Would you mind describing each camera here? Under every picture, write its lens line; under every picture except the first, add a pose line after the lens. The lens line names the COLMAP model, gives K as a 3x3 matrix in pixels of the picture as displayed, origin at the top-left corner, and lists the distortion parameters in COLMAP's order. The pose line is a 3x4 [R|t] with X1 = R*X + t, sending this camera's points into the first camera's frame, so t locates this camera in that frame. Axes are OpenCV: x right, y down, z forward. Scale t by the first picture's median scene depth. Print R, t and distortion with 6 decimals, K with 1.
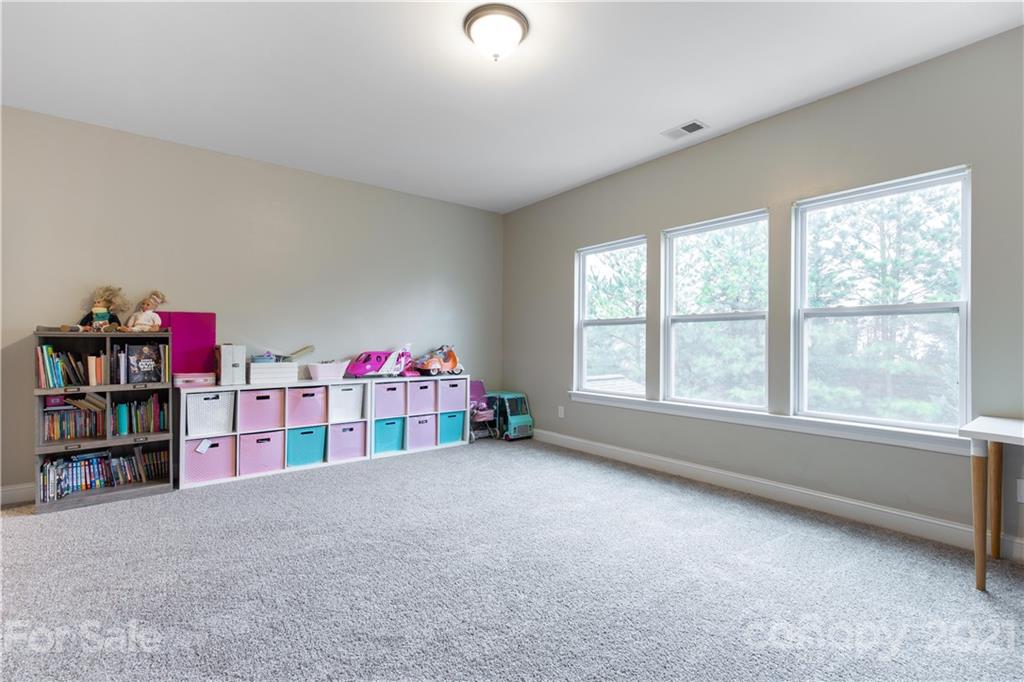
lens RADIAL K [[465.0, 0, 512.0], [0, 465.0, 341.0], [0, 0, 1]] dist [0.000759, 0.000143]
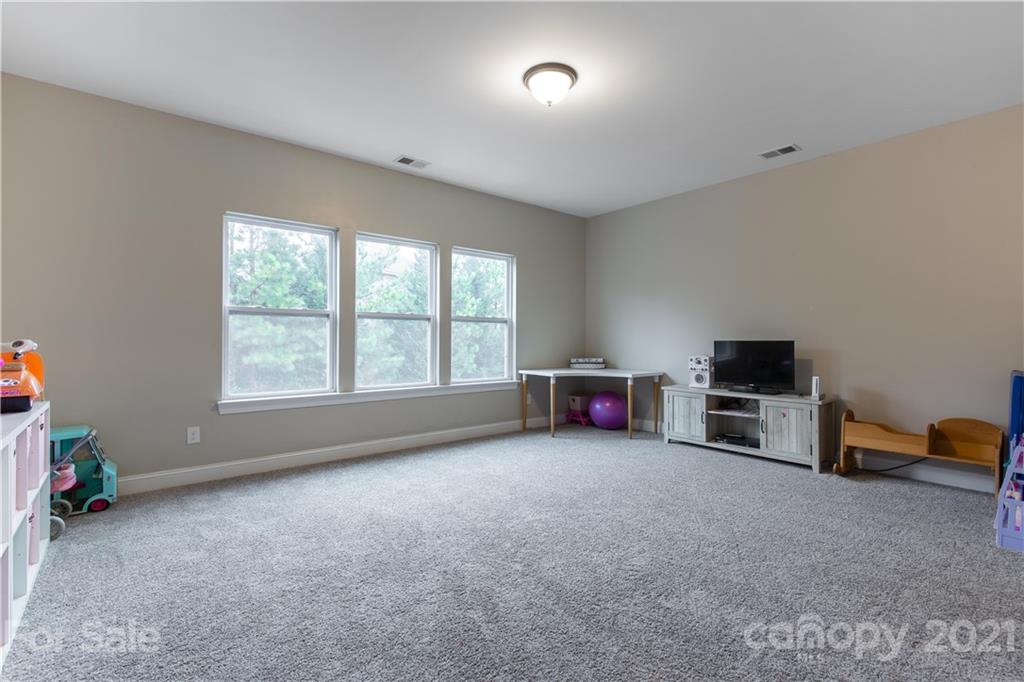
lens RADIAL K [[465.0, 0, 512.0], [0, 465.0, 341.0], [0, 0, 1]] dist [0.000759, 0.000143]
pose [[-0.033310, -0.000421, 0.999445, -0.801033], [-0.003854, 0.999993, 0.000292, 0.013195], [-0.999438, -0.003842, -0.033311, 0.721607]]
